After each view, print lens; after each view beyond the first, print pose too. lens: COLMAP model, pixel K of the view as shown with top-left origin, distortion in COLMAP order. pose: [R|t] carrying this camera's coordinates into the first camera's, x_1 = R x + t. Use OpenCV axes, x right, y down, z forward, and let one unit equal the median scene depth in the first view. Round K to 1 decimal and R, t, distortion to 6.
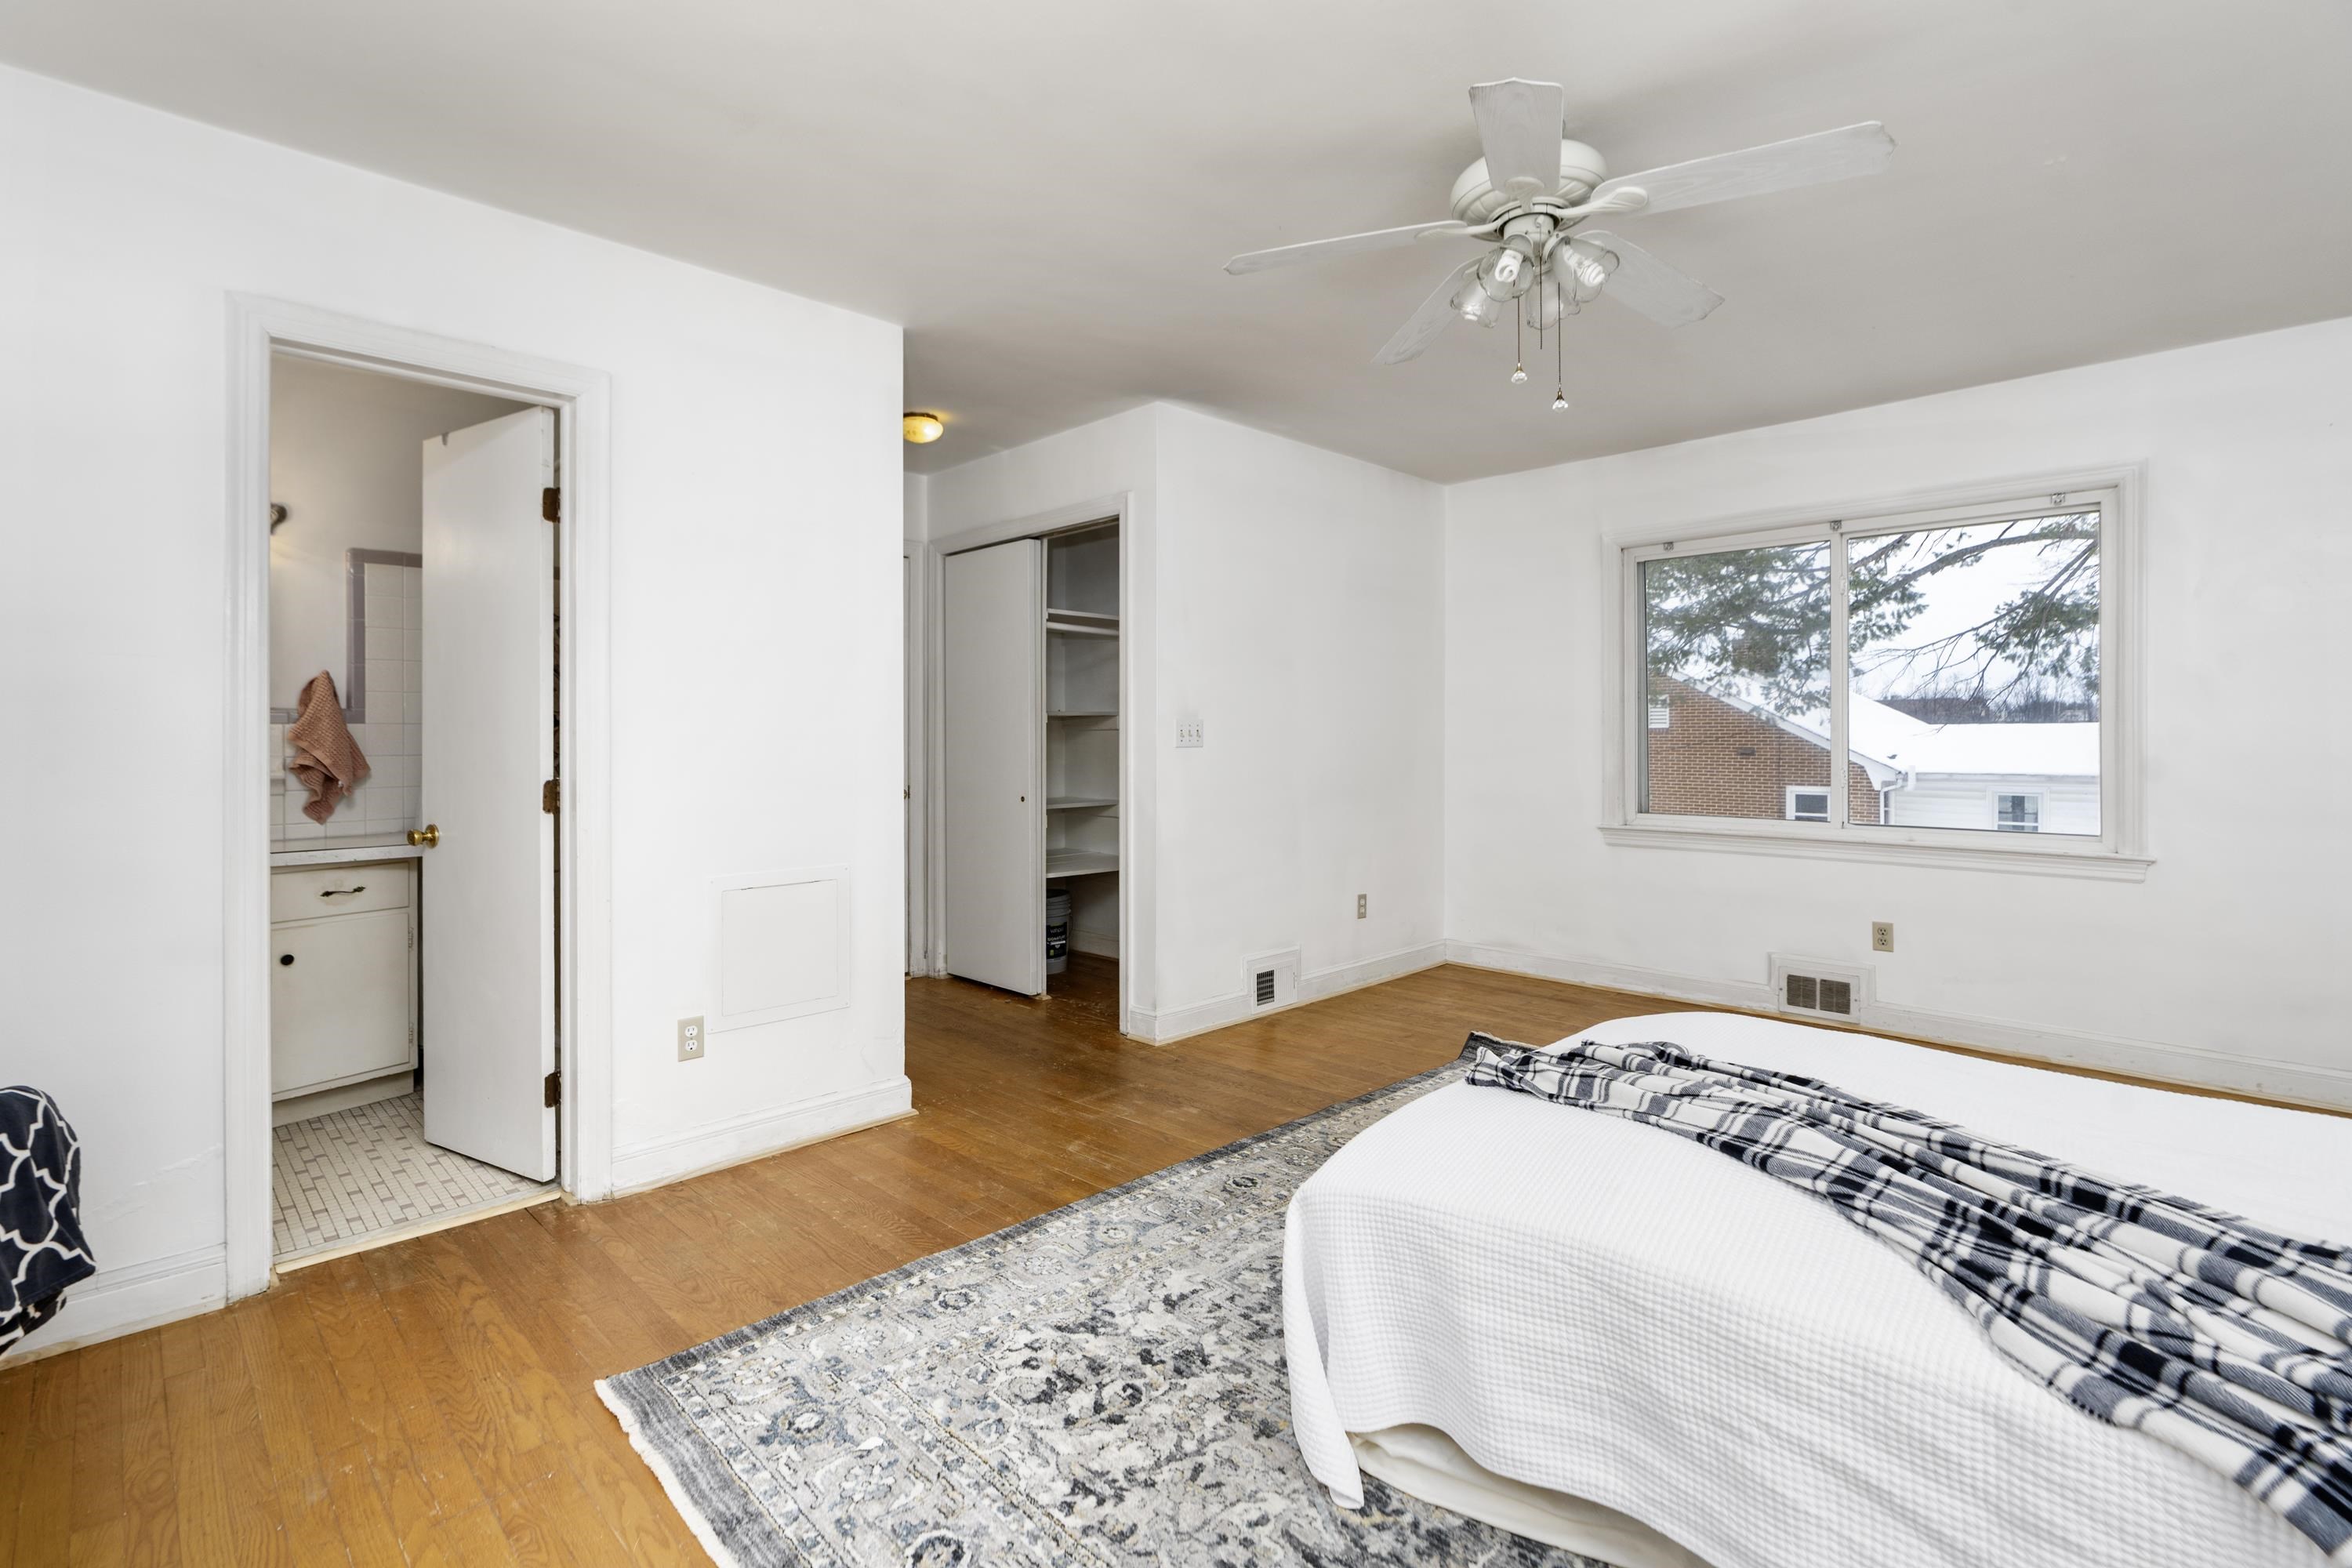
lens RADIAL K [[1074.3, 0, 1176.4], [0, 1074.3, 737.2], [0, 0, 1]] dist [-0.002724, -0.000064]
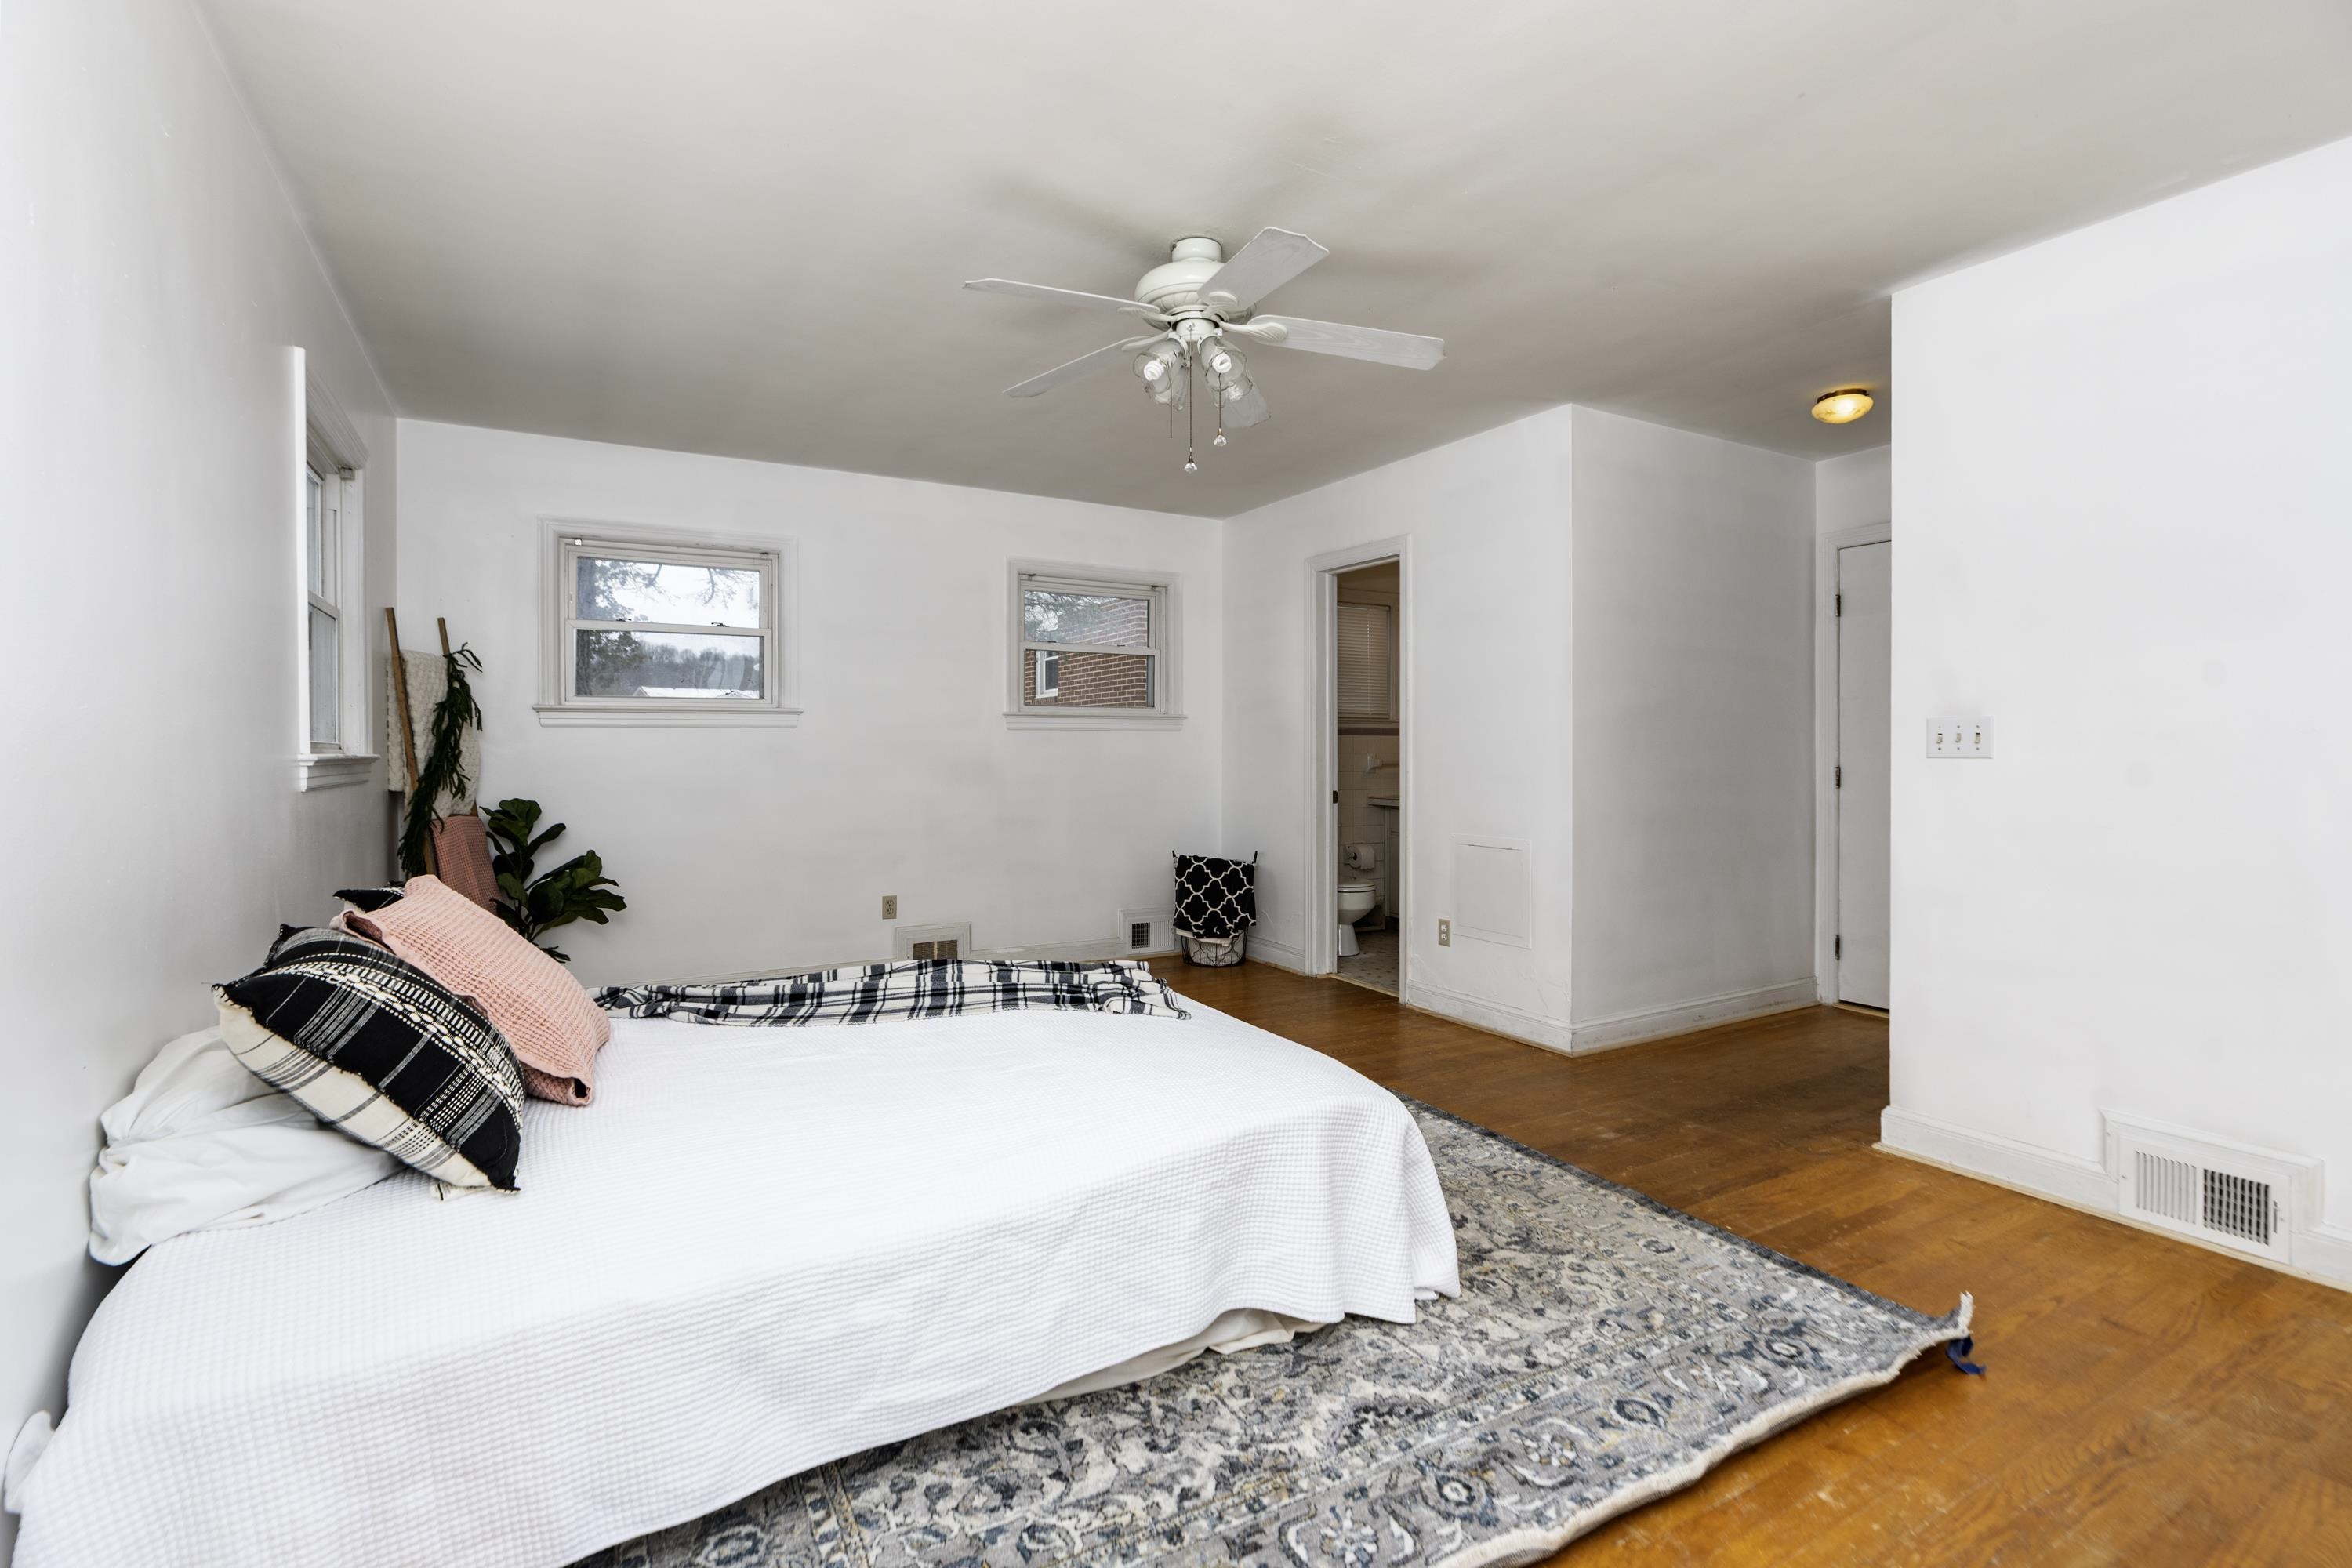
lens RADIAL K [[1074.3, 0, 1176.4], [0, 1074.3, 737.2], [0, 0, 1]] dist [-0.002724, -0.000064]
pose [[-0.247169, -0.010466, -0.968916, 1.742157], [-0.001501, 0.999945, -0.010418, 0.009618], [0.968971, -0.001120, -0.247171, 1.461217]]
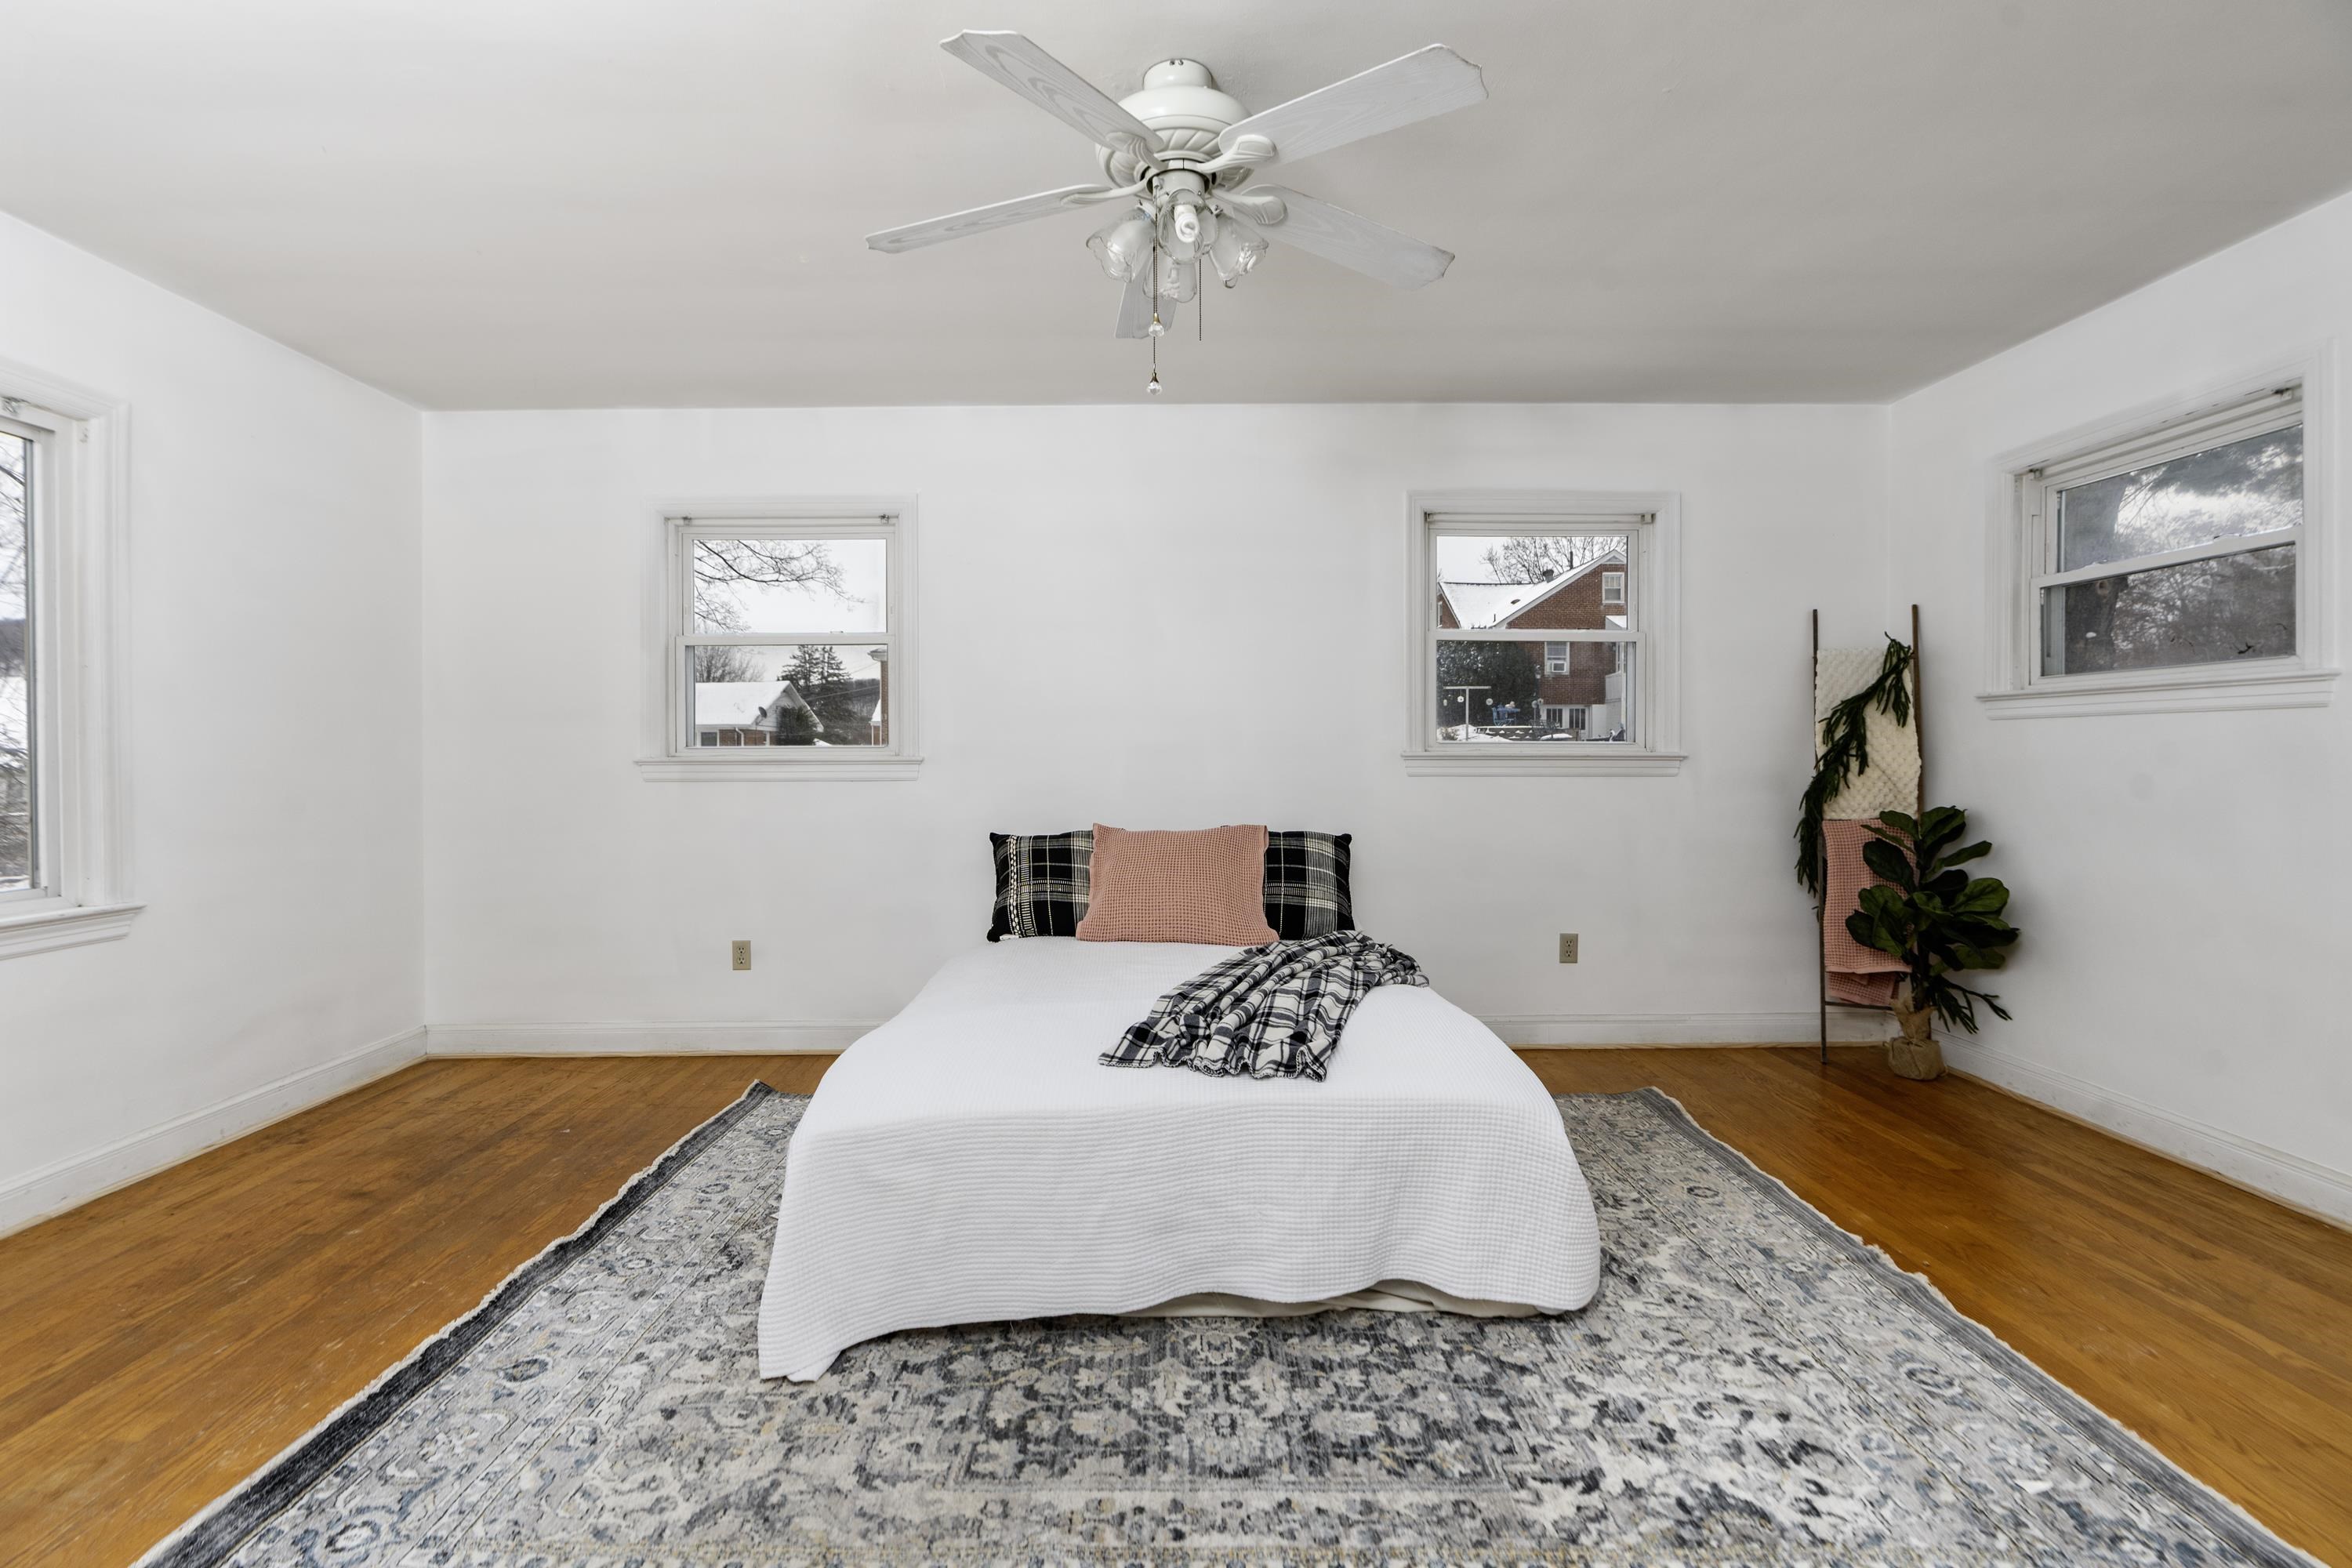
lens RADIAL K [[1092.7, 0, 1155.7], [0, 1092.7, 750.8], [0, 0, 1]] dist [-0.004162, 0.000199]
pose [[-0.712703, 0.007579, 0.701425, -0.358883], [0.007502, 0.999967, -0.003182, 0.015211], [-0.701425, 0.002994, -0.712737, 1.919218]]
